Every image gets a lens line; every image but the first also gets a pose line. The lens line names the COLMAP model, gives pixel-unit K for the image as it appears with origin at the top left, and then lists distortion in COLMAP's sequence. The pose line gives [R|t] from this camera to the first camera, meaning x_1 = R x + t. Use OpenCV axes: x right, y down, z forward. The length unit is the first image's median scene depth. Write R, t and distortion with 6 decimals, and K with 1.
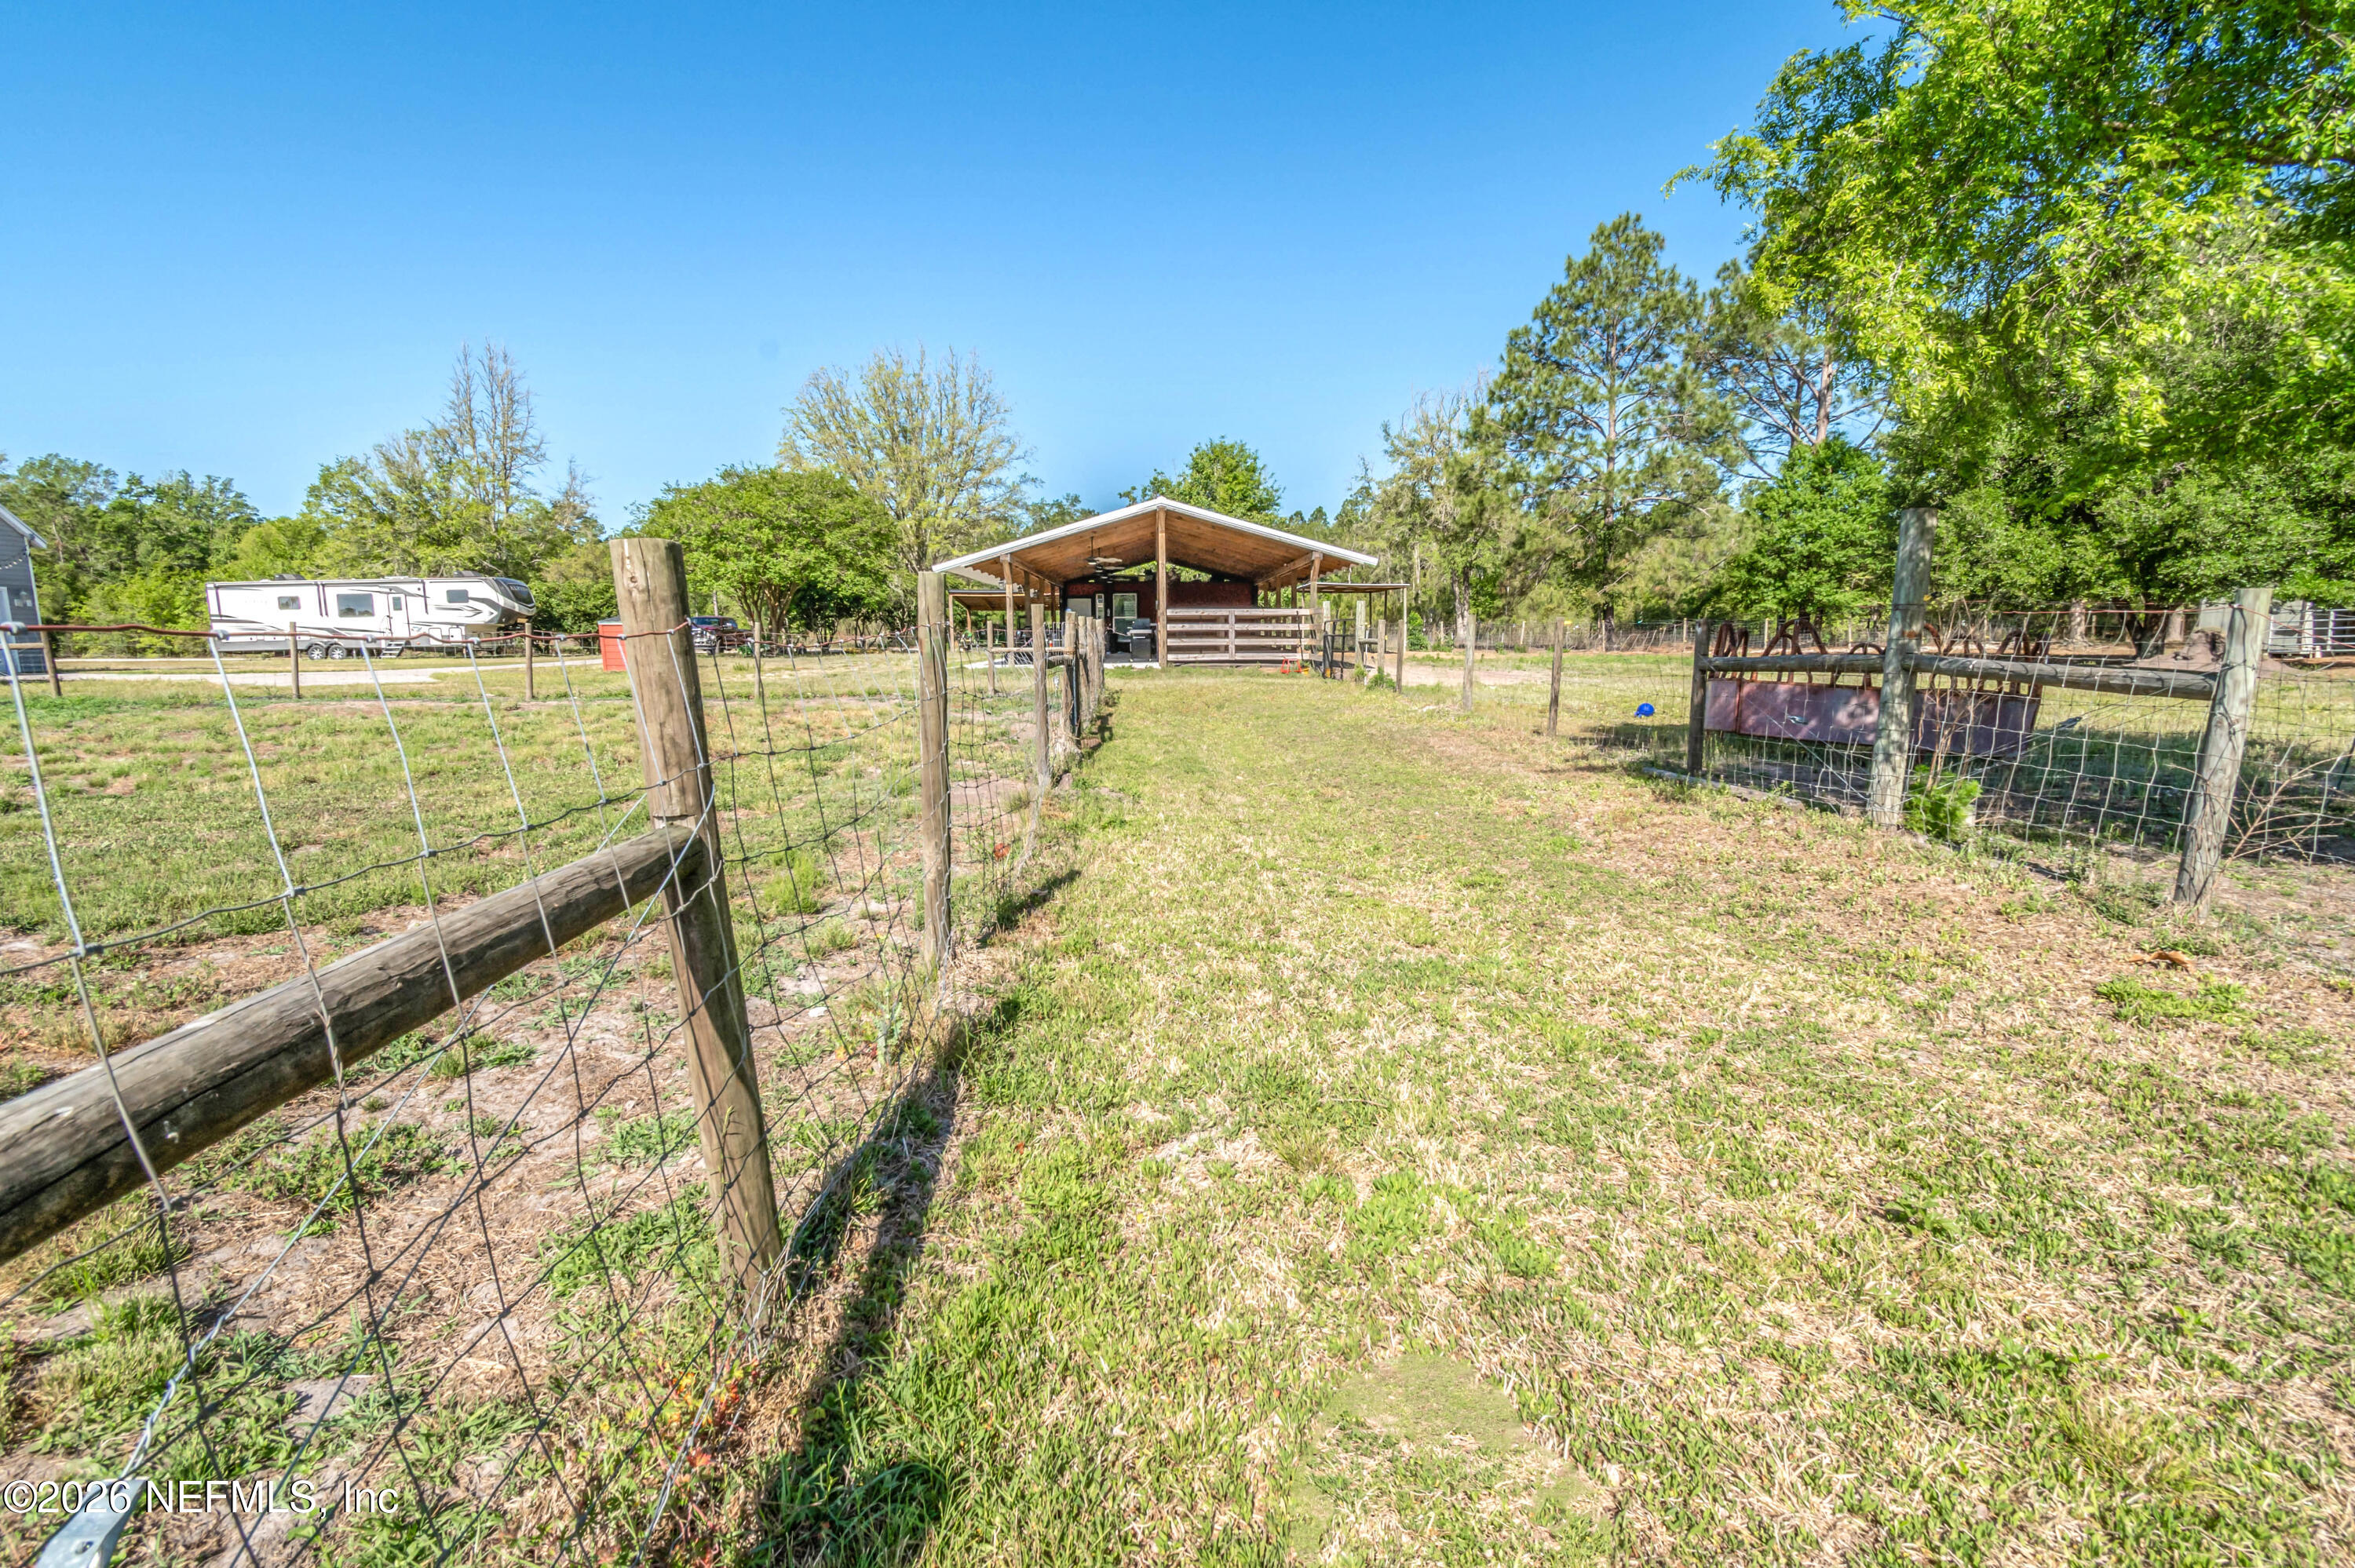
lens RADIAL K [[1071.1, 0, 1213.8], [0, 1071.1, 787.5], [0, 0, 1]] dist [0.001905, -0.000511]
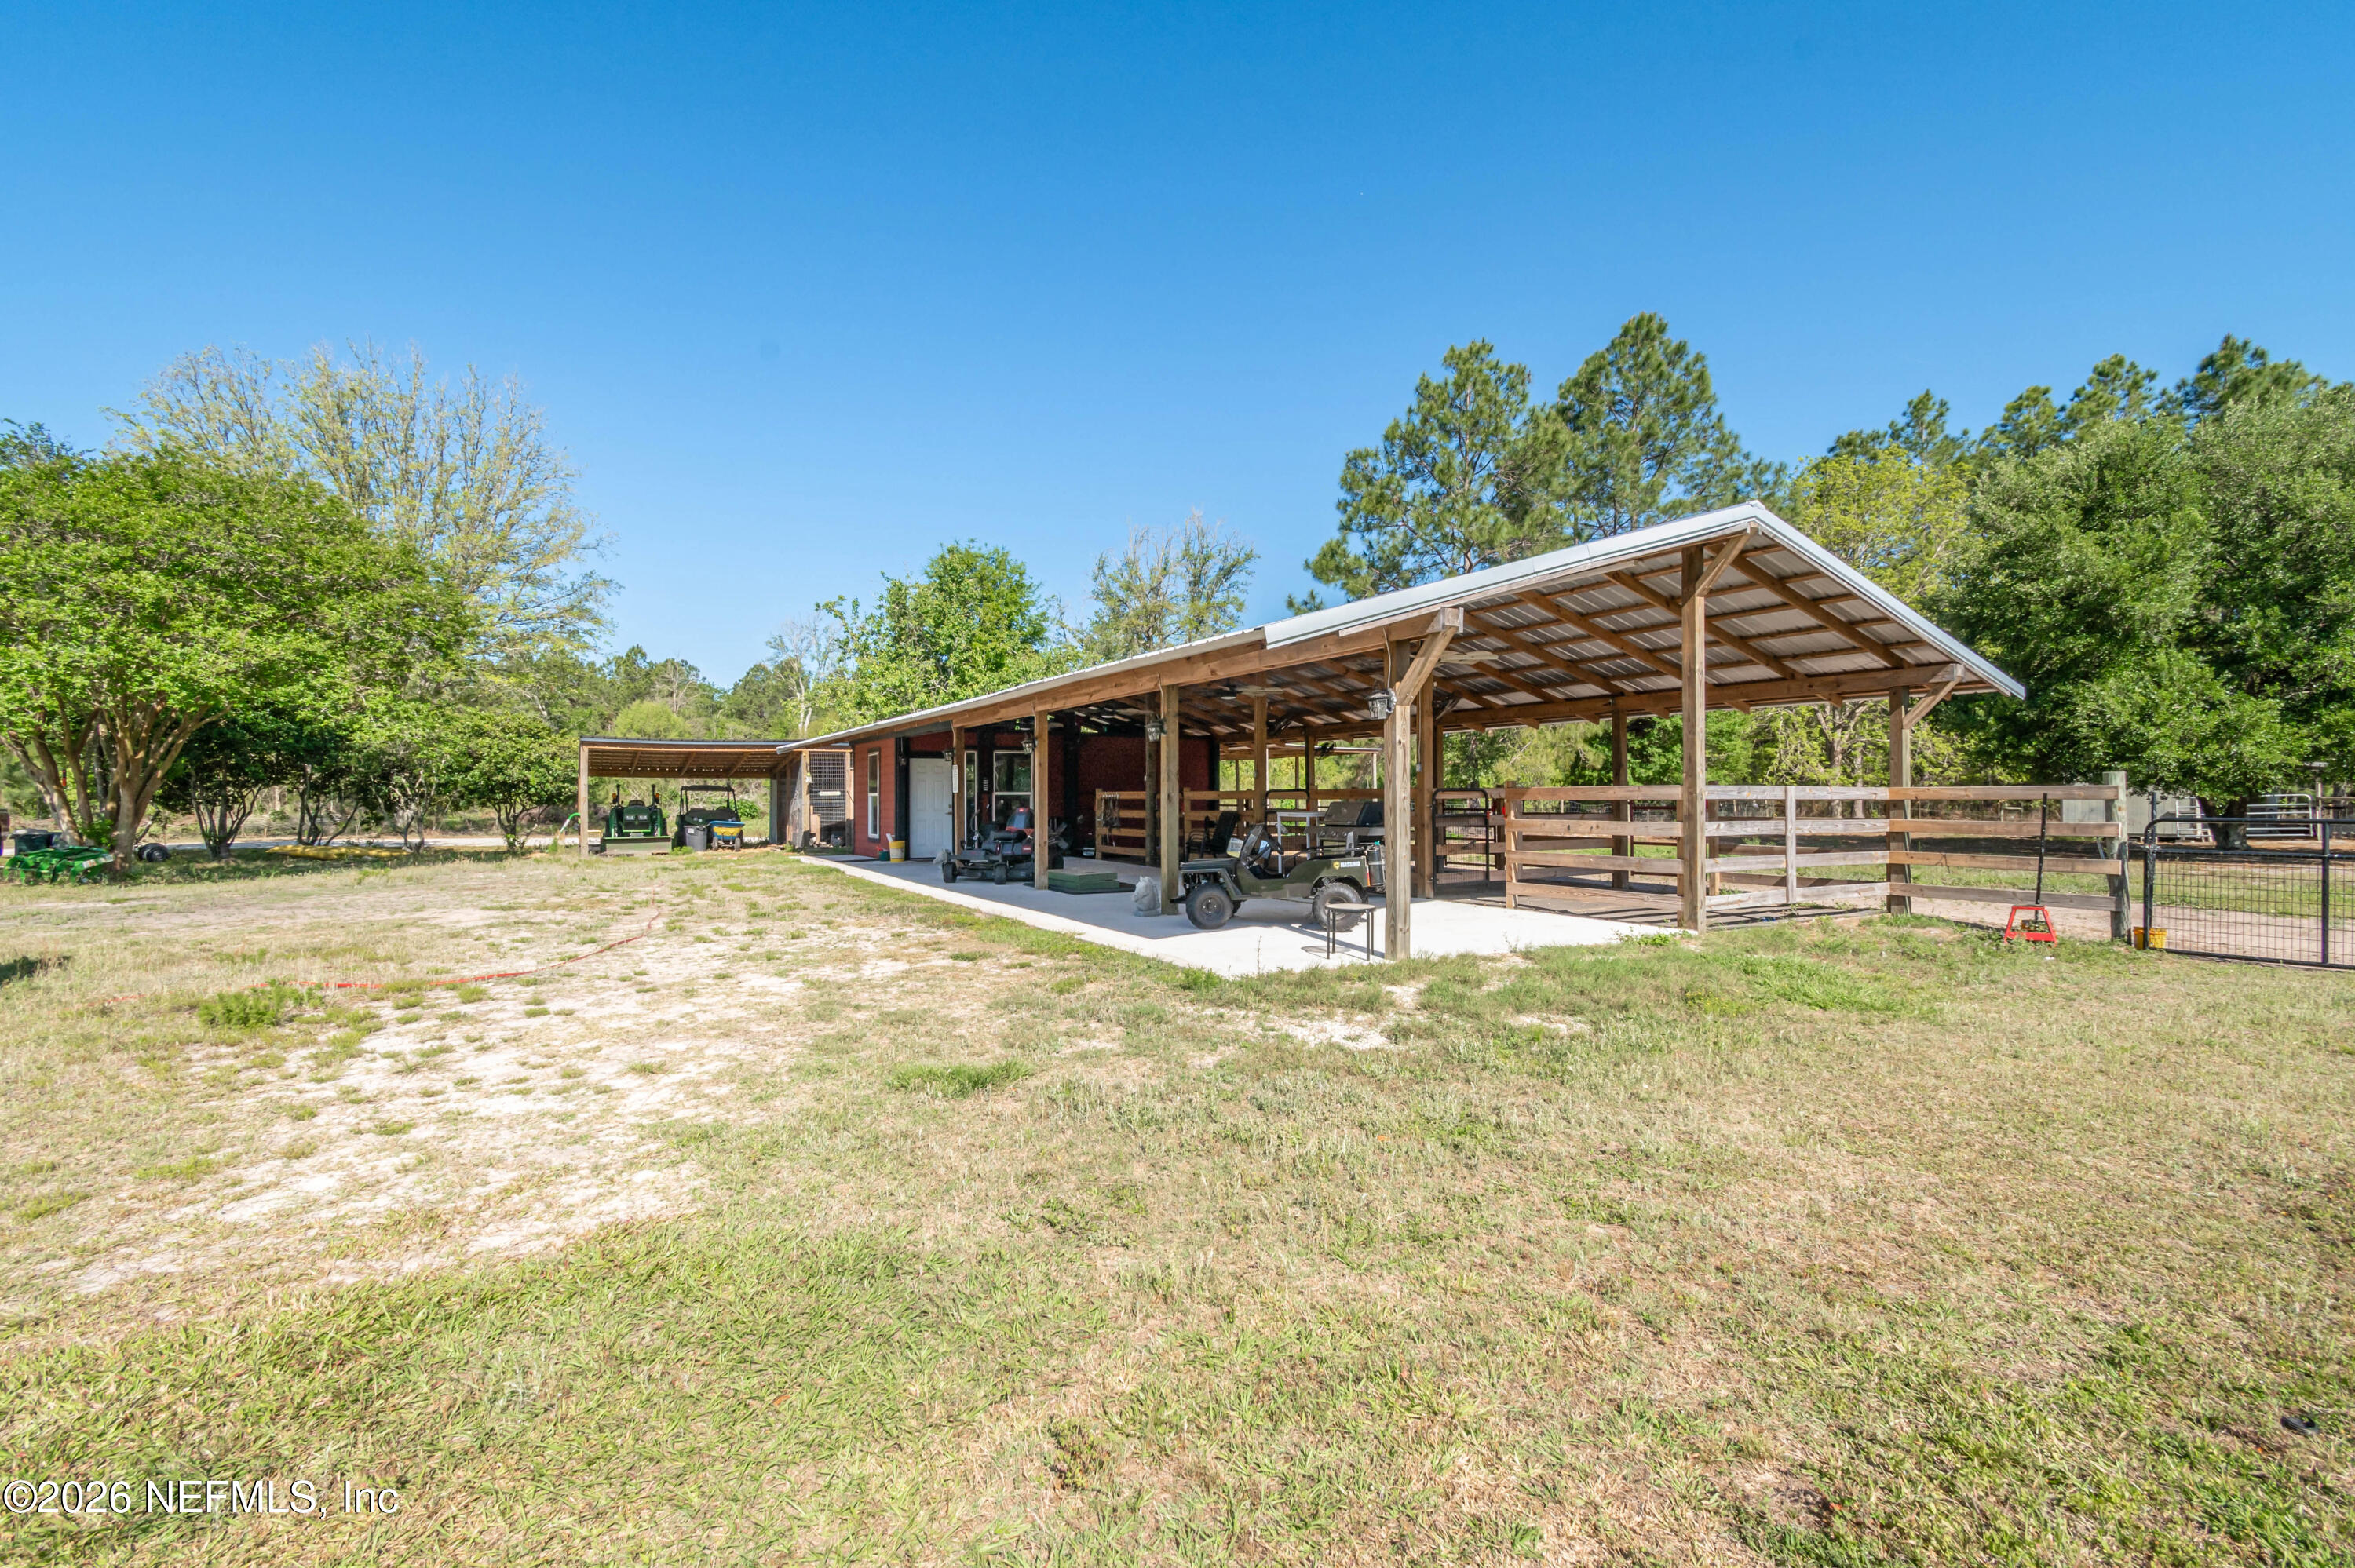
lens RADIAL K [[1056.3, 0, 1211.6], [0, 1056.3, 793.2], [0, 0, 1]] dist [-0.000996, -0.000060]
pose [[0.884413, 0.007815, 0.466640, -0.213111], [0.063415, 0.988574, -0.136746, -0.066583], [-0.462377, 0.150532, 0.873812, 0.408323]]
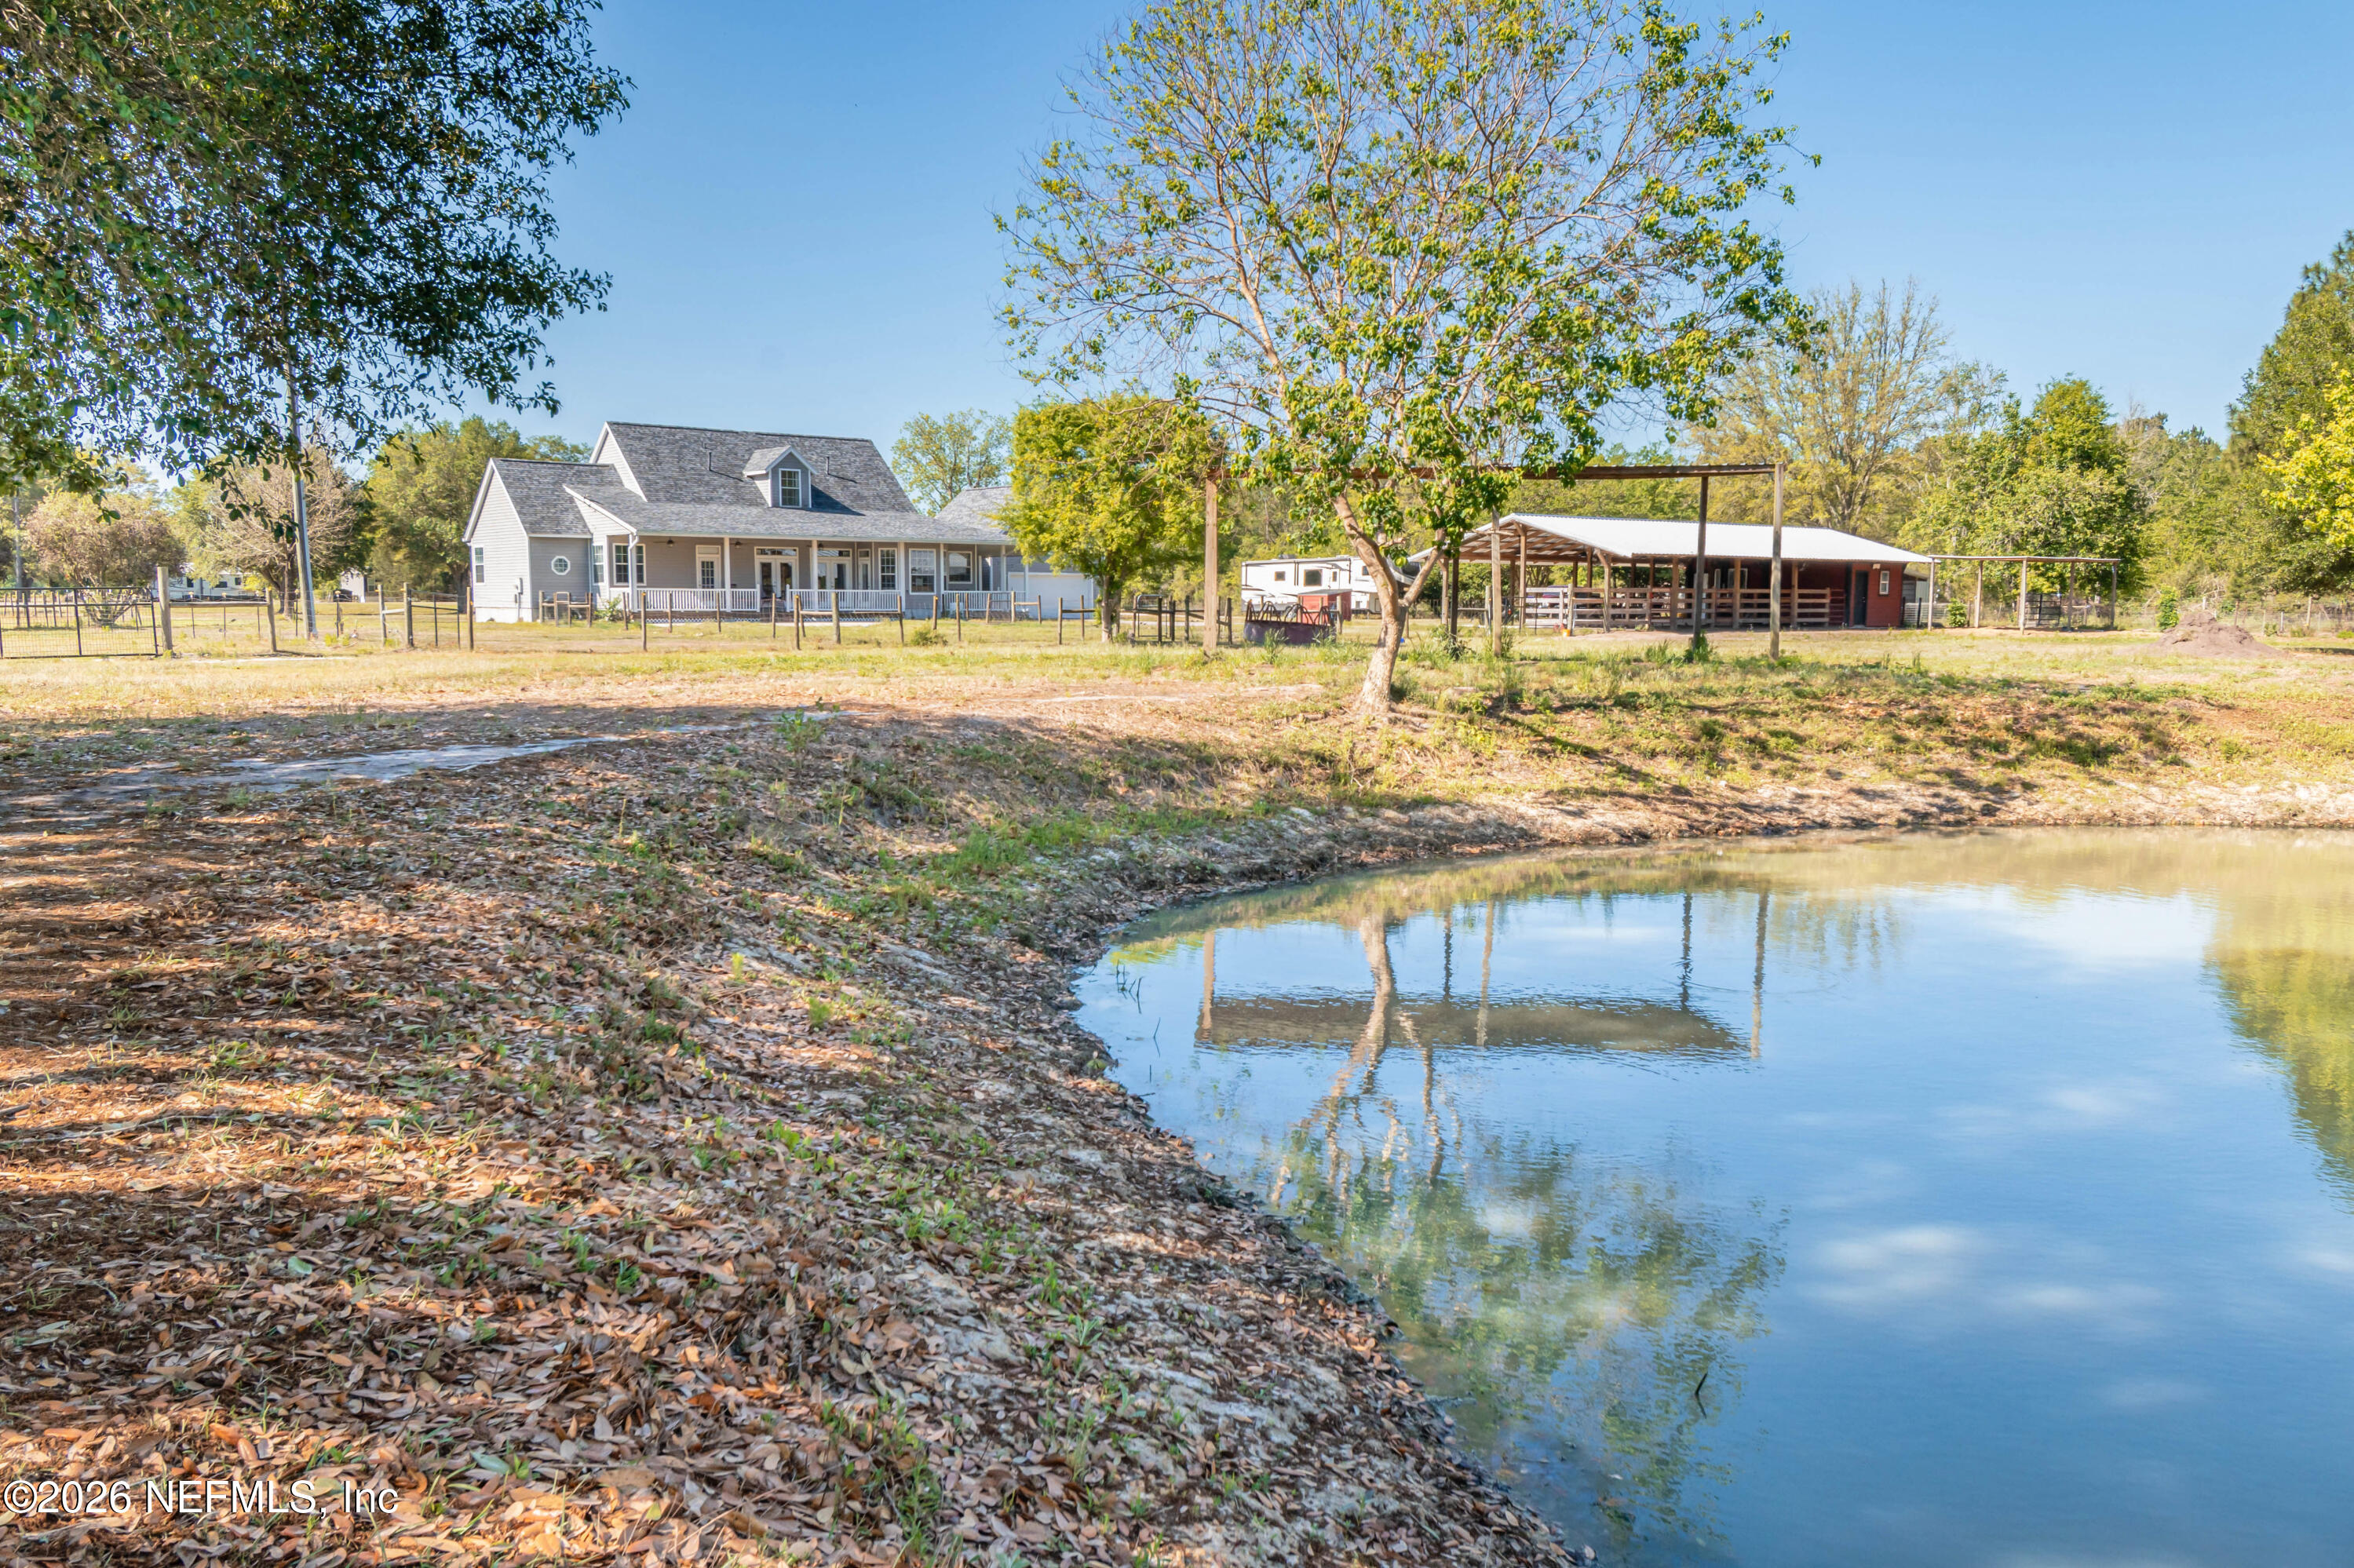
lens RADIAL K [[1788.9, 0, 1177.0], [0, 1788.9, 784.0], [0, 0, 1]] dist [-0.000302, -0.000239]
pose [[0.588518, 0.092386, -0.803188, 0.895183], [-0.124585, 0.991947, 0.022811, 0.053646], [0.798828, 0.086640, 0.595288, -0.428301]]
